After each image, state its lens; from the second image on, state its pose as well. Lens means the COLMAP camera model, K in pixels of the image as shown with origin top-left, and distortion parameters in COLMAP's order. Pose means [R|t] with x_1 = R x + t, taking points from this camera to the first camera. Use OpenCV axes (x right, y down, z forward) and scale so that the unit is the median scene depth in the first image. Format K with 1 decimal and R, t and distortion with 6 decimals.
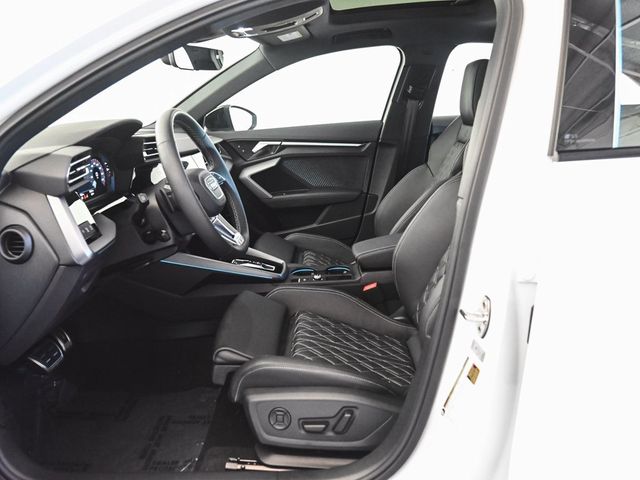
lens RADIAL K [[487.4, 0, 320.0], [0, 487.4, 240.0], [0, 0, 1]] dist [-0.036518, -0.002201]
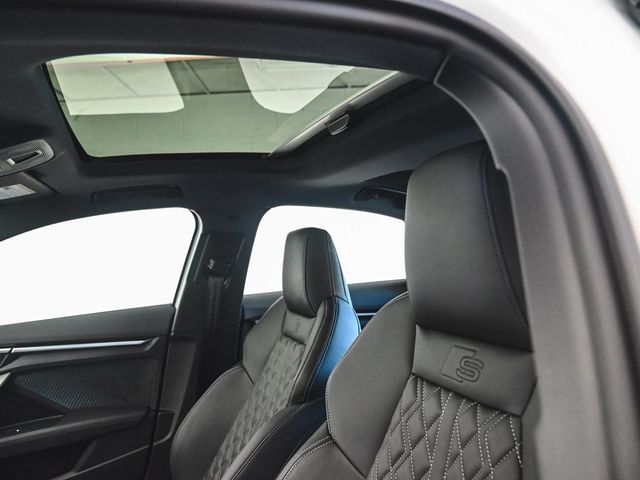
lens RADIAL K [[487.4, 0, 320.0], [0, 487.4, 240.0], [0, 0, 1]] dist [-0.036518, -0.002201]
pose [[0.917468, -0.008819, 0.397713, 0.042477], [0.129695, 0.951761, -0.278084, -0.112914], [-0.376075, 0.306715, 0.874353, 0.270330]]
